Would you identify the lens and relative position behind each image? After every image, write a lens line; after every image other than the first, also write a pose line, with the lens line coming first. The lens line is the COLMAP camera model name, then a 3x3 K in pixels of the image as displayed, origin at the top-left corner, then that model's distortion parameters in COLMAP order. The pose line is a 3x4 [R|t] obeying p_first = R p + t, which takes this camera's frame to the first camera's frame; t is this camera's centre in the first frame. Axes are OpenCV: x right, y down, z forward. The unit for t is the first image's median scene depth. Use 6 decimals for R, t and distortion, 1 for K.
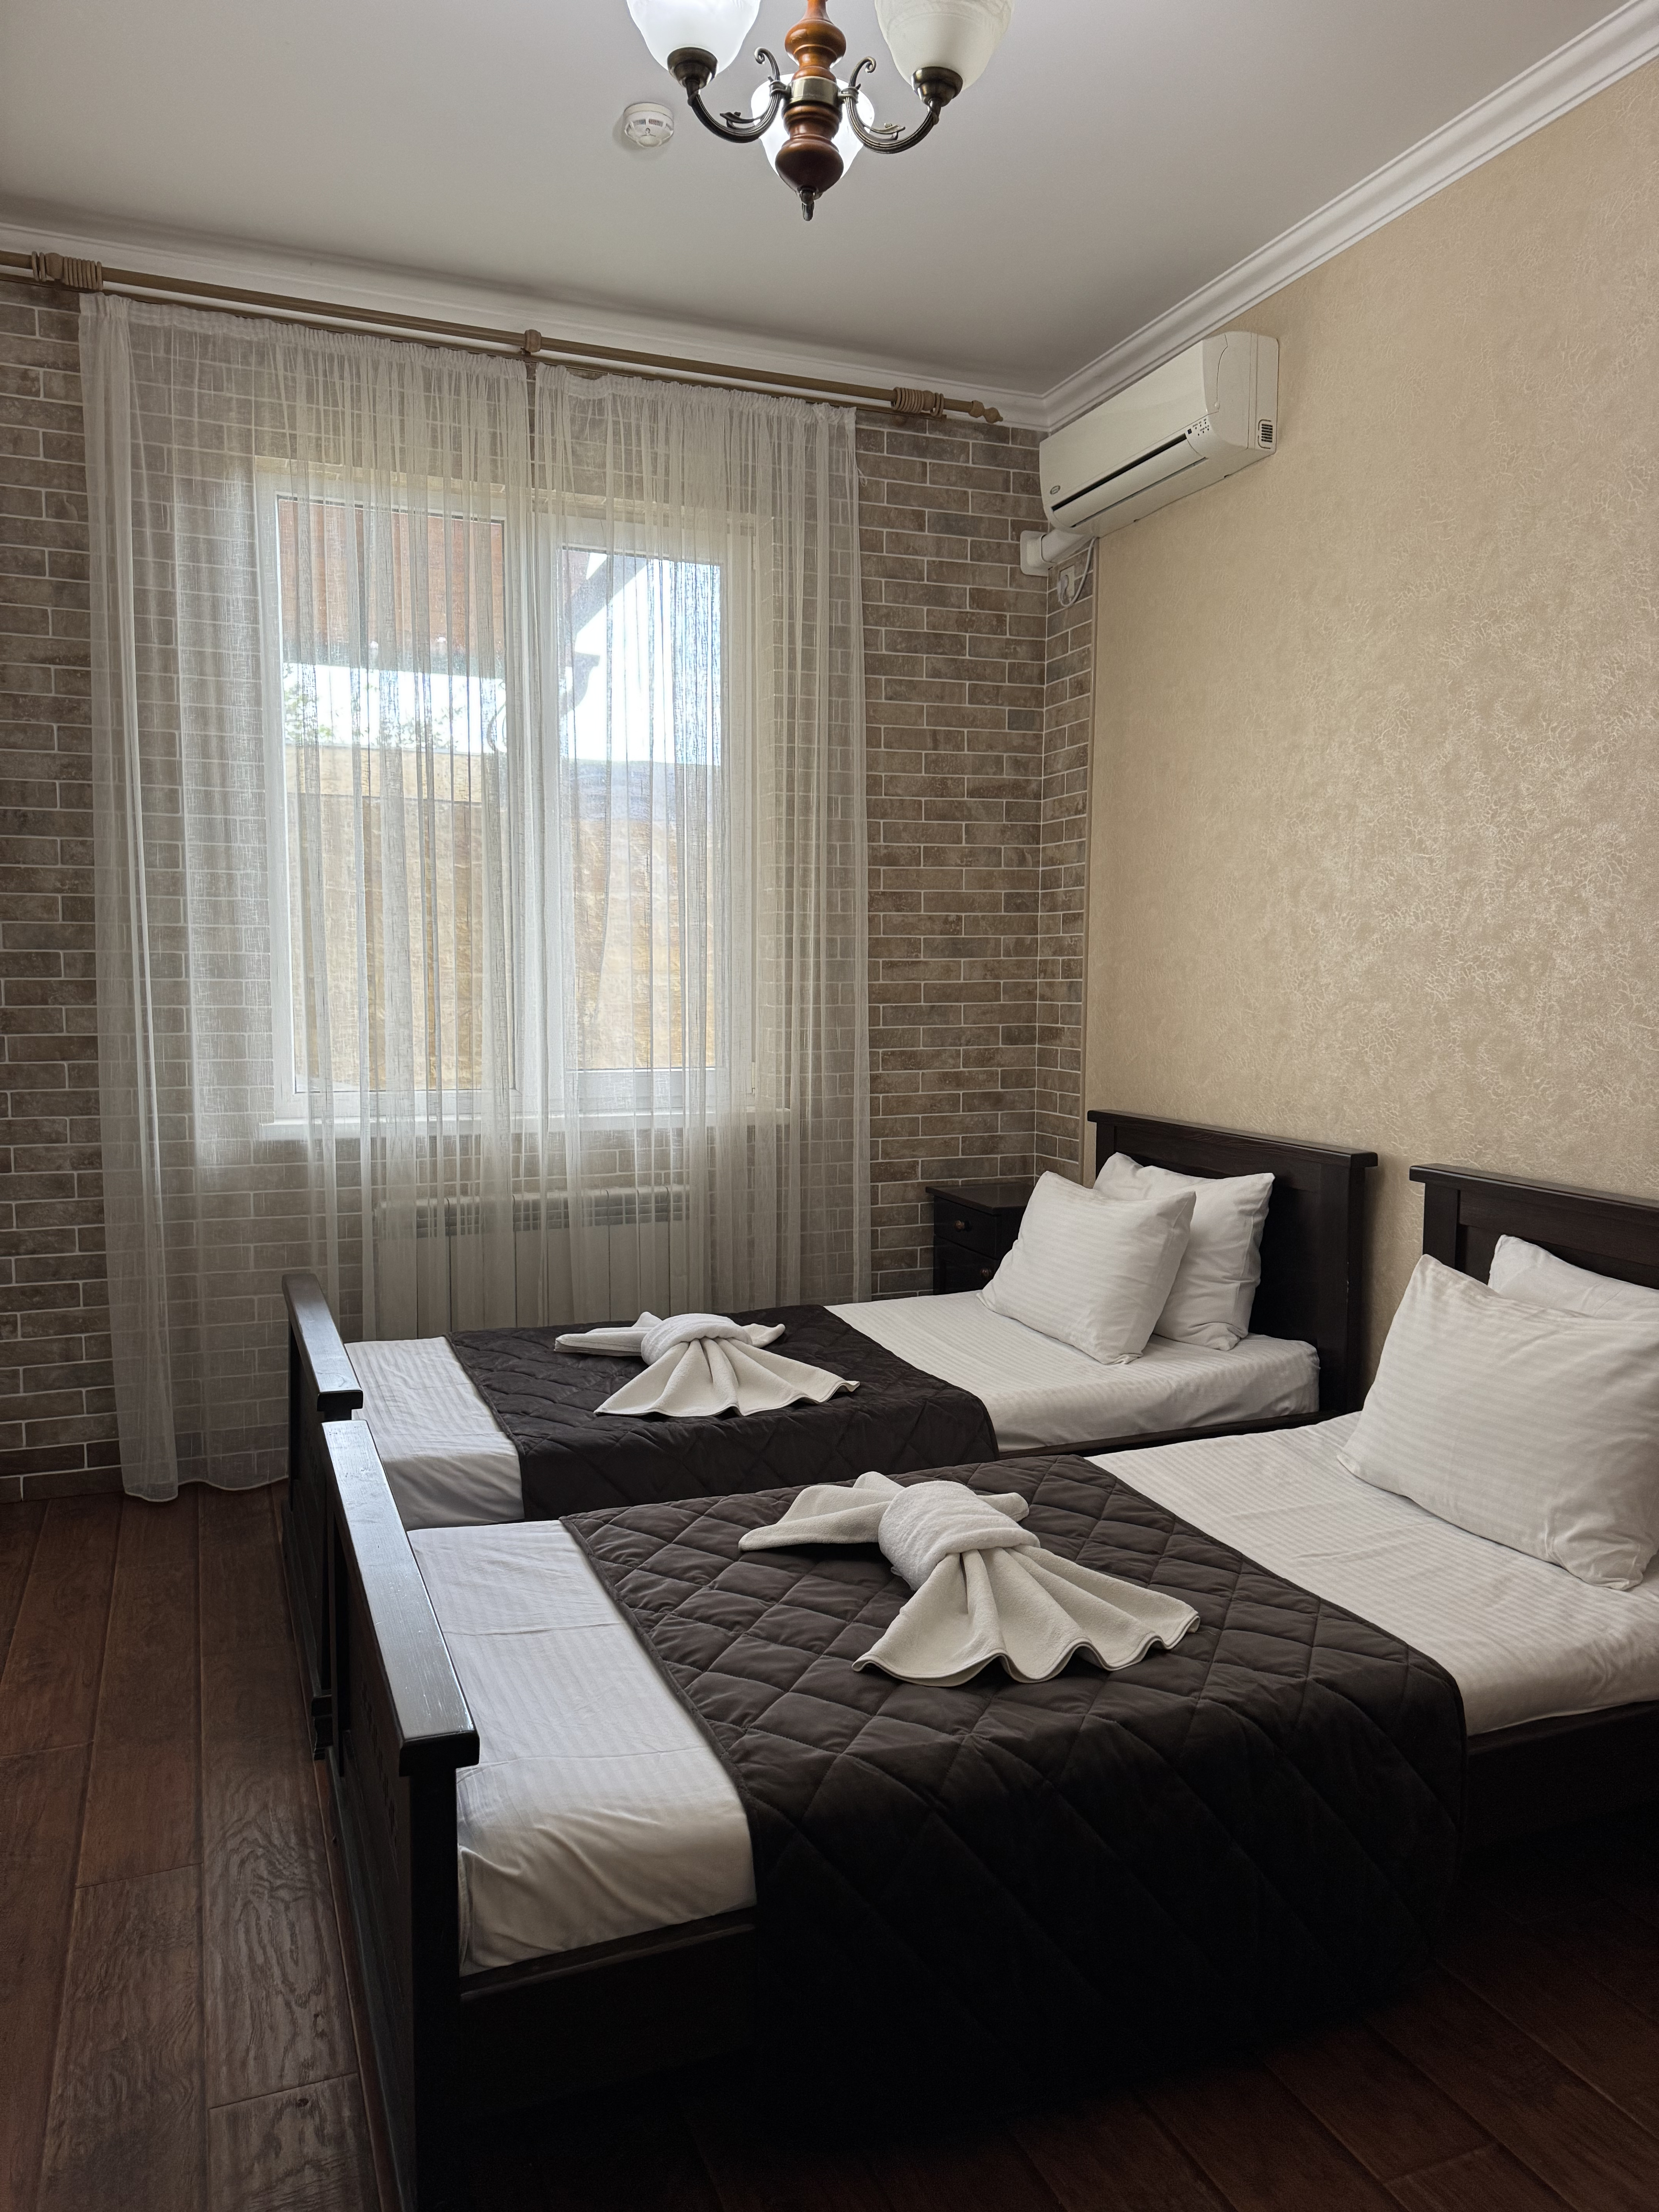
lens RADIAL K [[1552.3, 0, 827.0], [0, 1552.3, 1117.8], [0, 0, 1]] dist [0.167271, -0.338904]
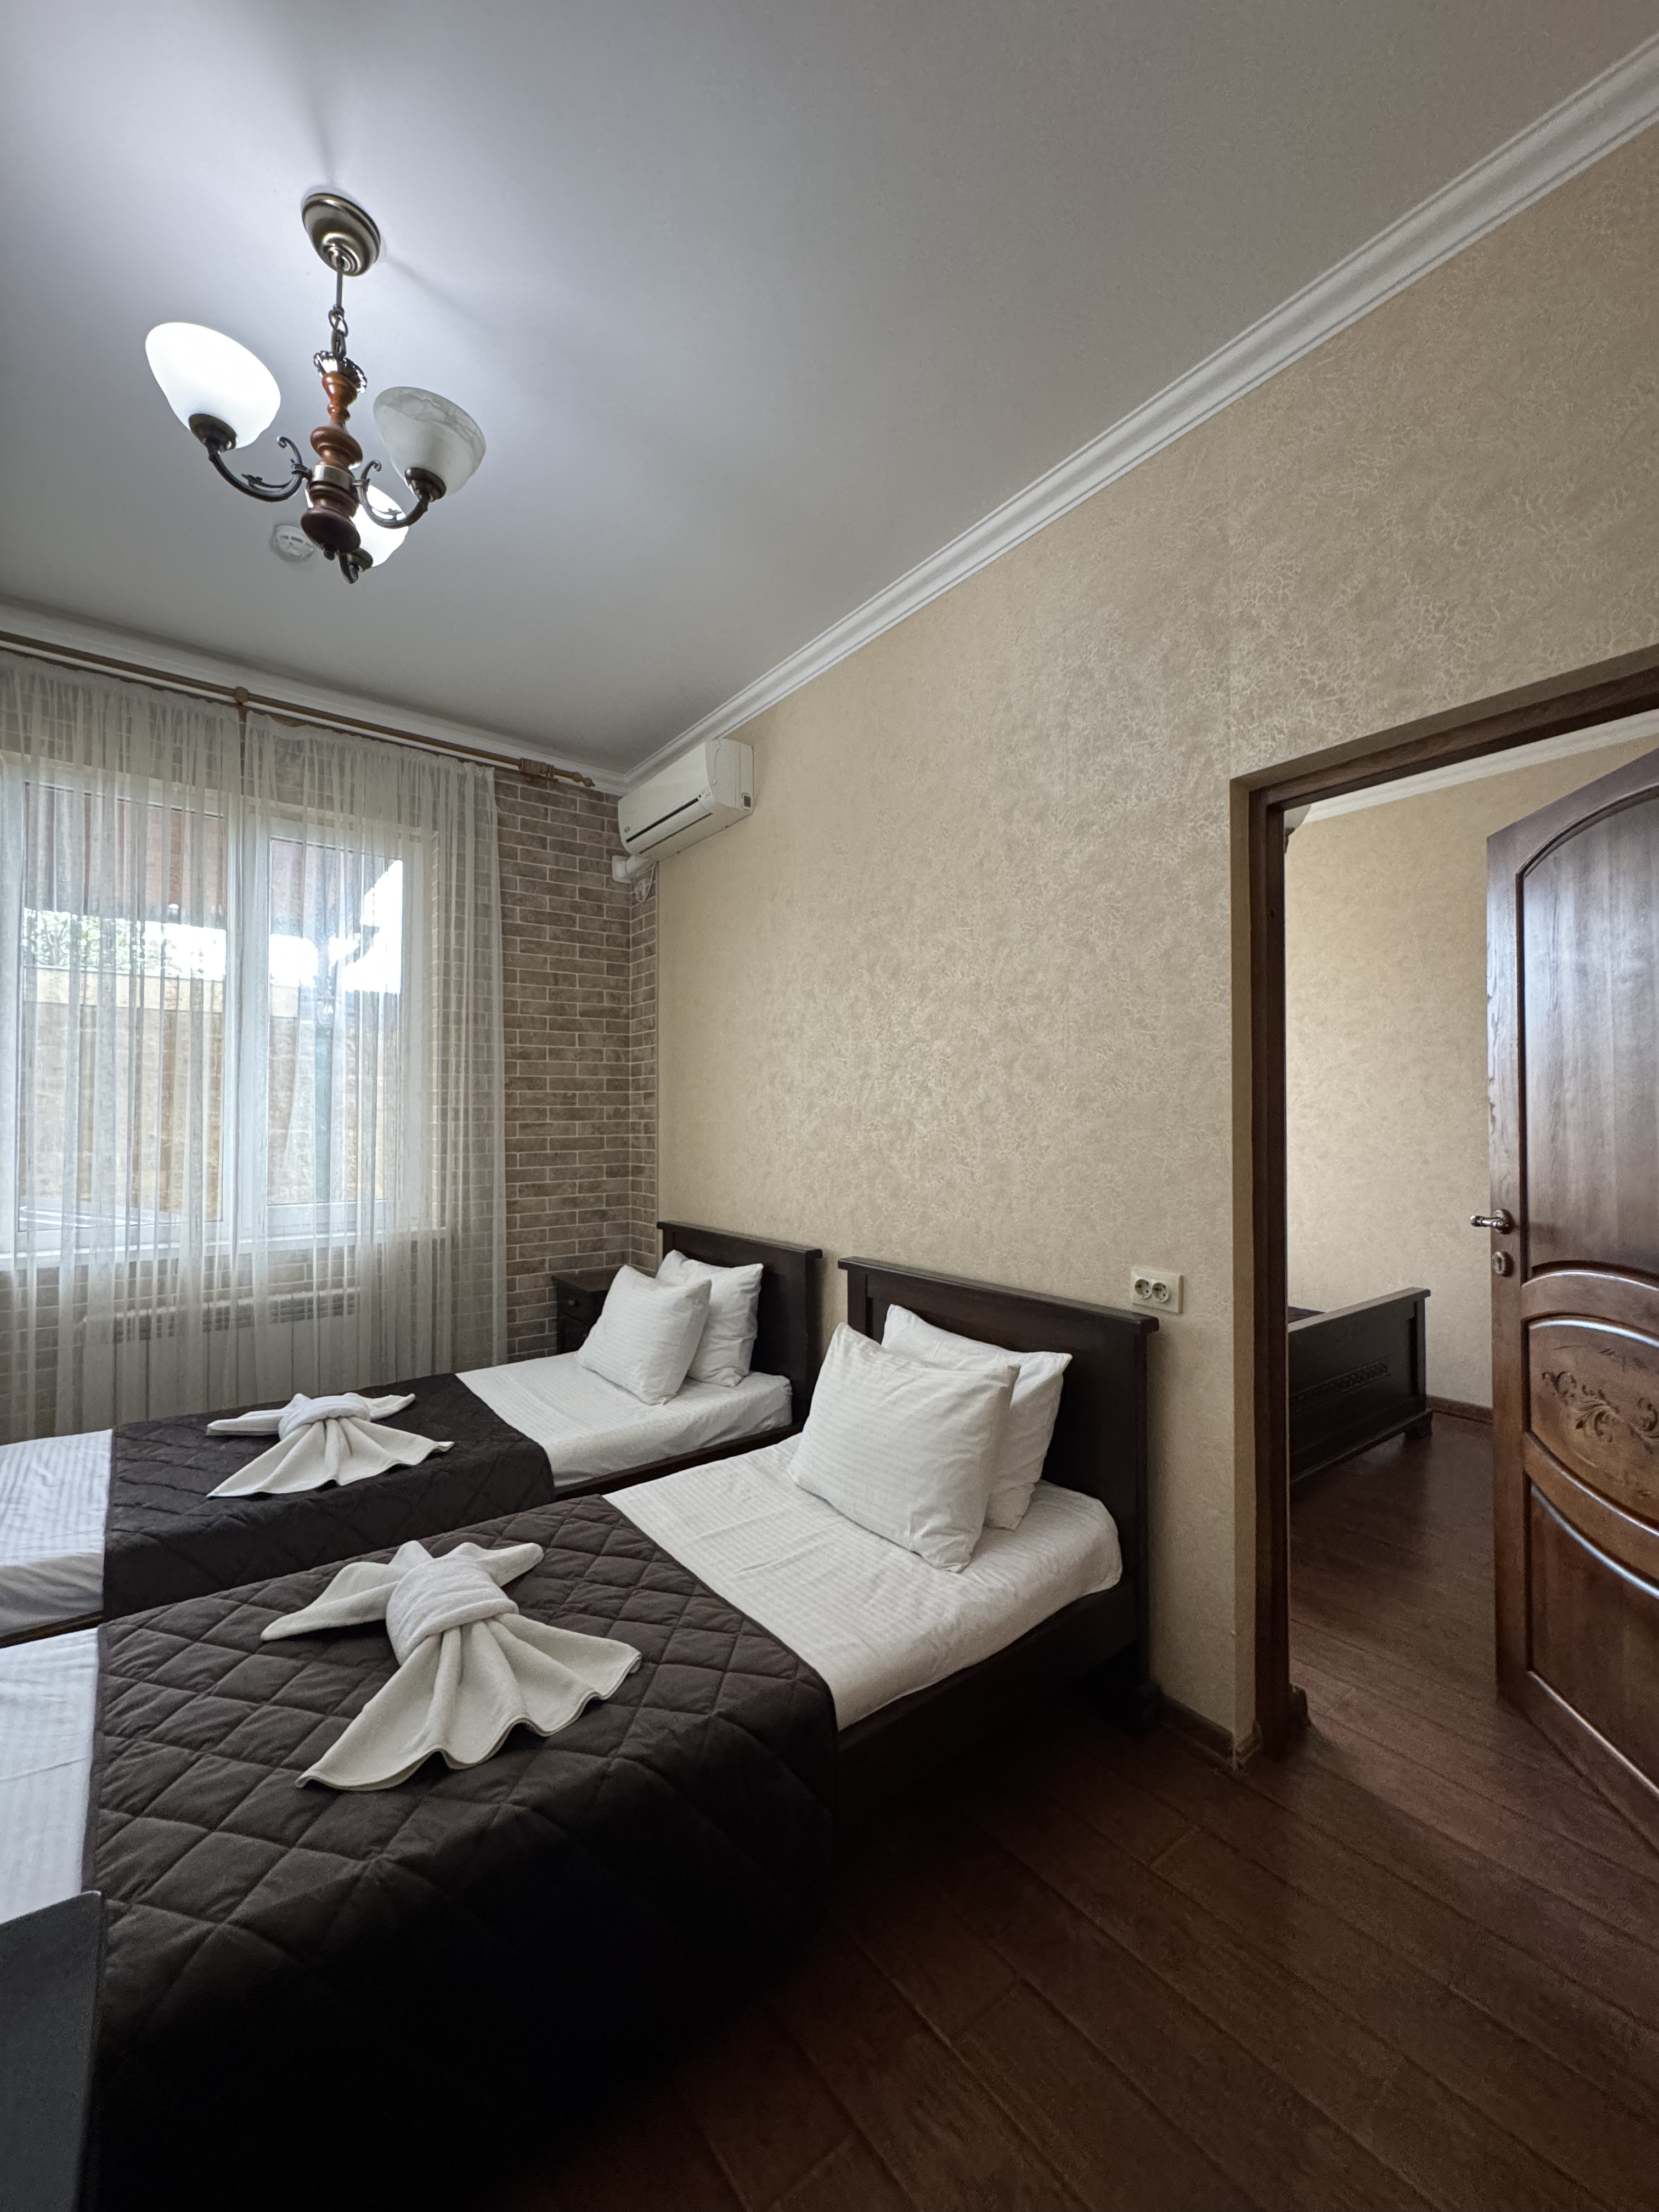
lens RADIAL K [[888.9, 0, 829.5], [0, 888.9, 1106.0], [0, 0, 1]] dist [-0.000756, -0.000105]
pose [[0.961882, -0.000691, 0.273465, 0.114265], [0.031222, 0.993735, -0.107308, -0.022514], [-0.271678, 0.111756, 0.955877, 0.146365]]
